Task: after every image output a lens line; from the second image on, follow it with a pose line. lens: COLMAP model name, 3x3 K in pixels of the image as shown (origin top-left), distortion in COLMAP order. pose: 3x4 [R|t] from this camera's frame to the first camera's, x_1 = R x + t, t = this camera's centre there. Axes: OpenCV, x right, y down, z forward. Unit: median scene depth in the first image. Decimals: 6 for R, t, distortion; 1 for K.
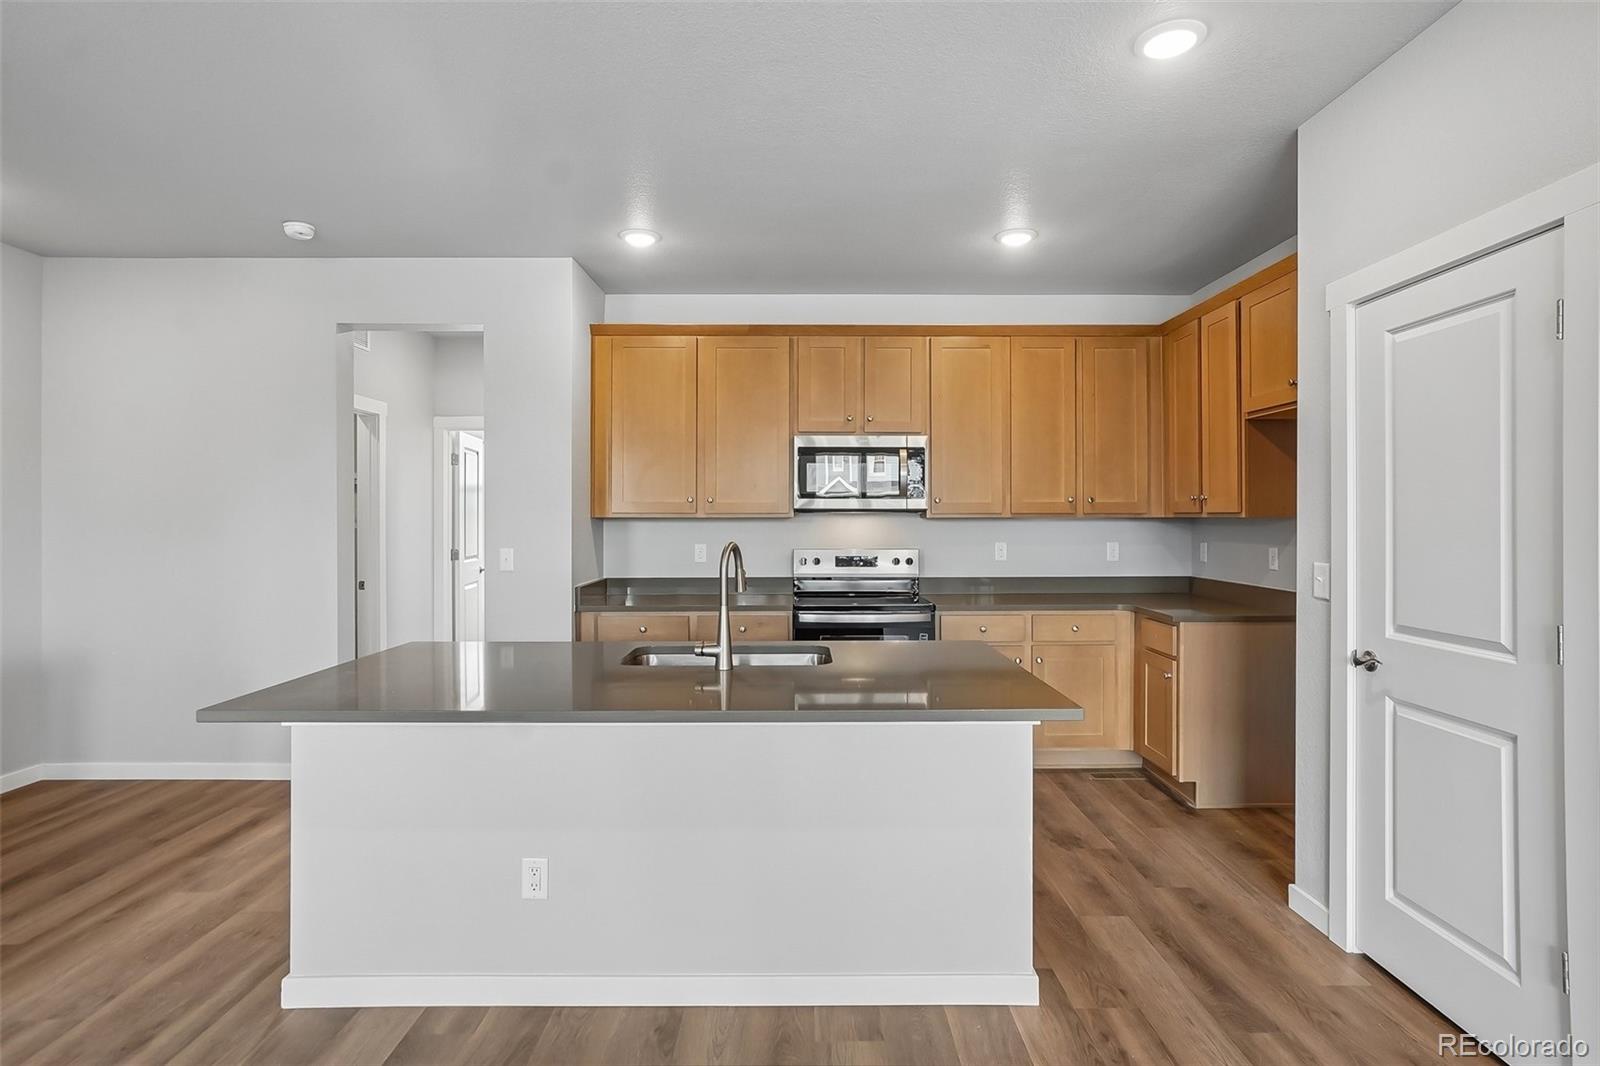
lens RADIAL K [[824.7, 0, 797.0], [0, 824.7, 516.4], [0, 0, 1]] dist [-0.018106, 0.013943]
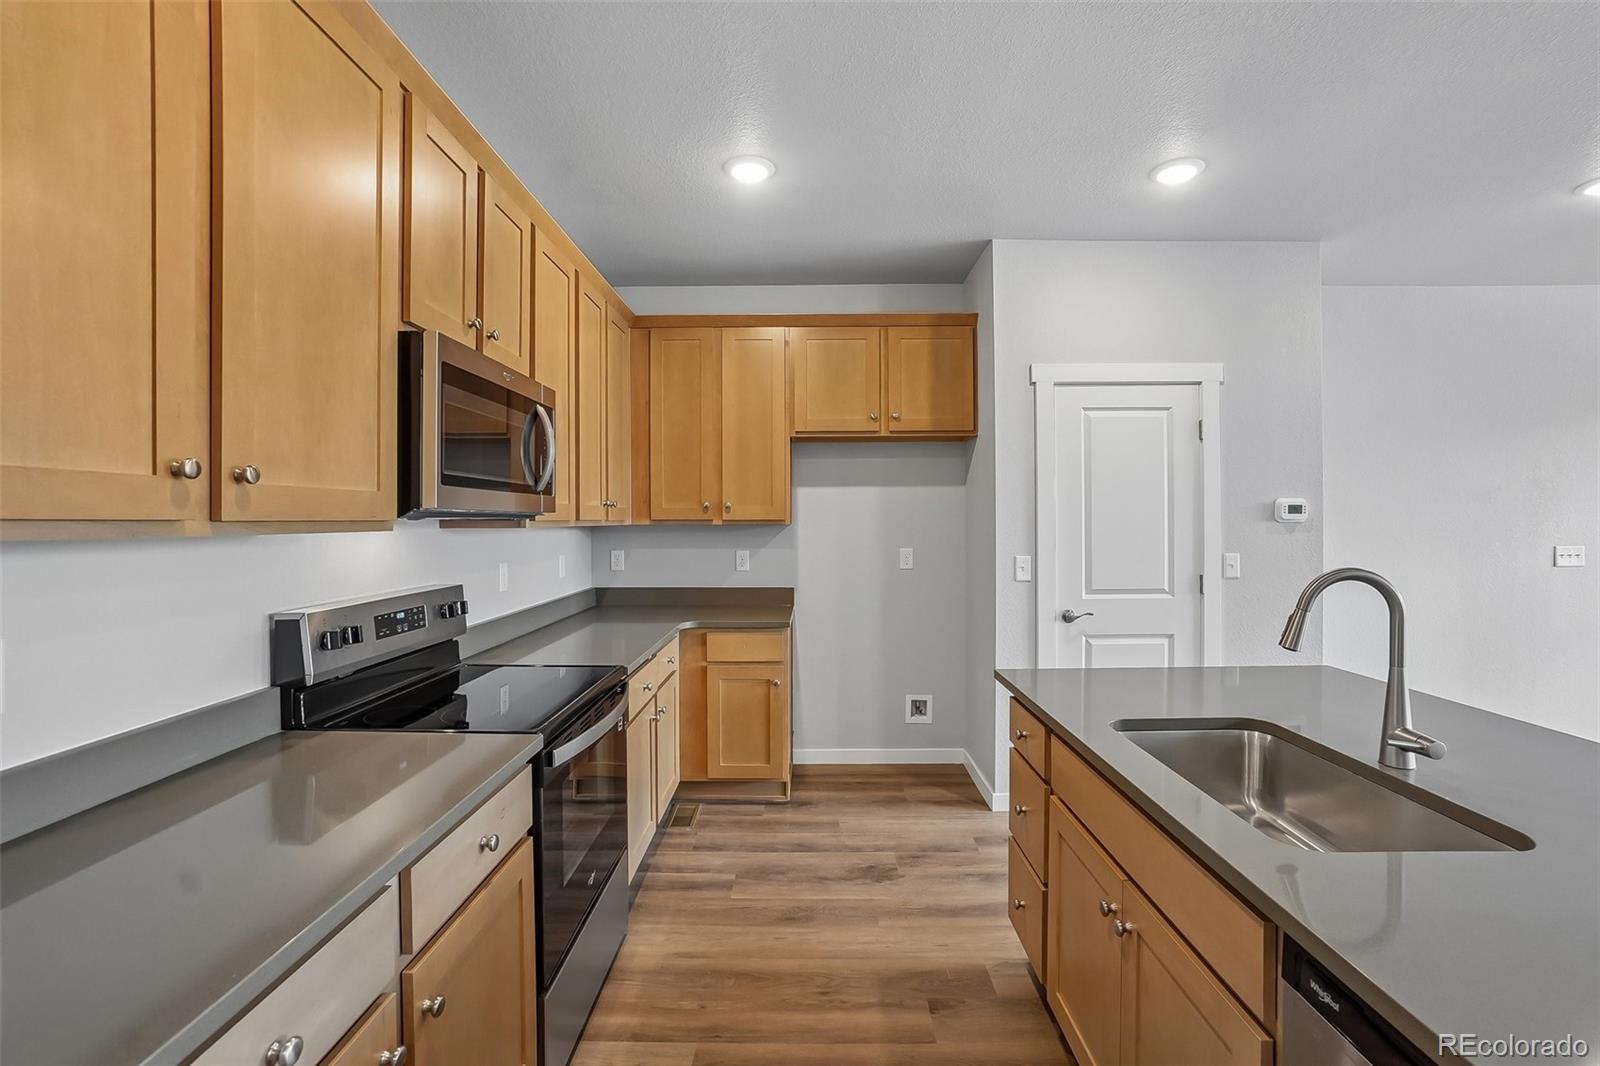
lens RADIAL K [[712.1, 0, 808.5], [0, 712.1, 523.5], [0, 0, 1]] dist [-0.034547, 0.010771]
pose [[-0.000240, -0.005817, 0.999983, -0.391725], [0.001460, 0.999982, 0.005818, -0.004878], [-0.999999, 0.001461, -0.000231, 0.902678]]
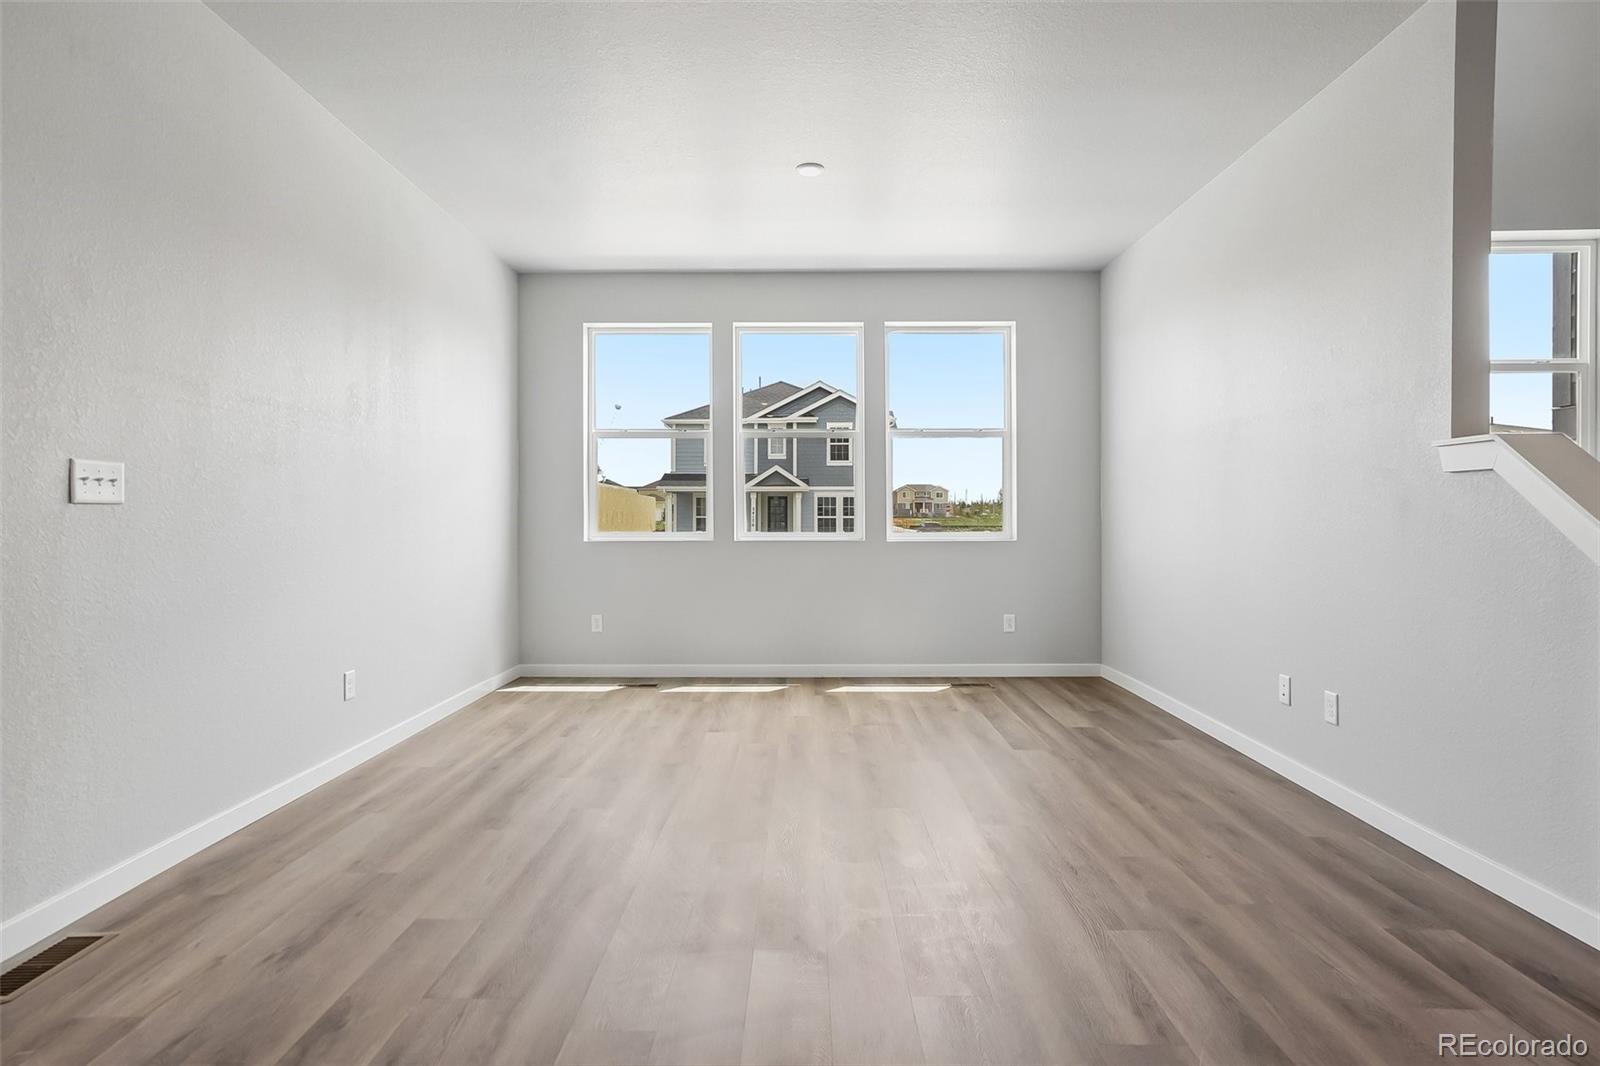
lens RADIAL K [[824.7, 0, 786.2], [0, 824.7, 514.0], [0, 0, 1]] dist [-0.018106, 0.013943]
pose [[-0.999897, -0.000871, 0.014327, 0.114647], [-0.000998, 0.999960, -0.008837, 0.074213], [-0.014318, -0.008851, -0.999858, 0.374486]]
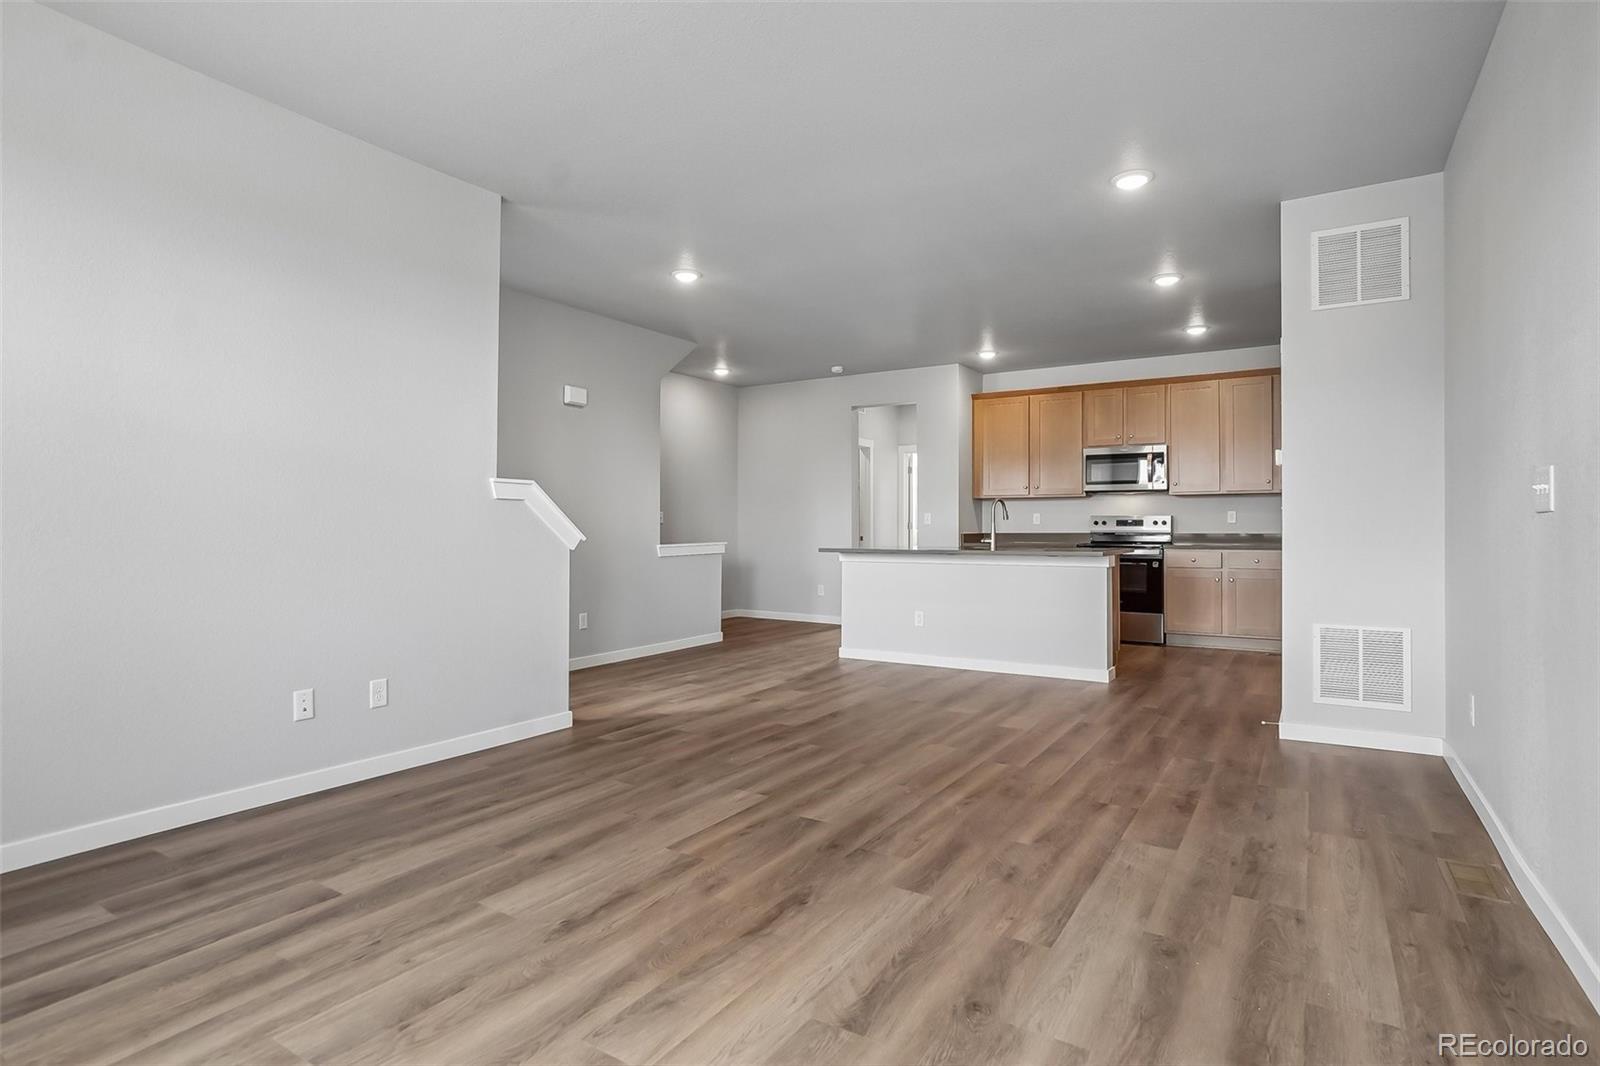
lens RADIAL K [[824.7, 0, 805.0], [0, 824.7, 530.9], [0, 0, 1]] dist [-0.018106, 0.013943]
pose [[0.851191, 0.002345, -0.524851, 0.451713], [0.000974, 0.999981, 0.006046, 0.070547], [0.524855, -0.005657, 0.851173, -0.870784]]
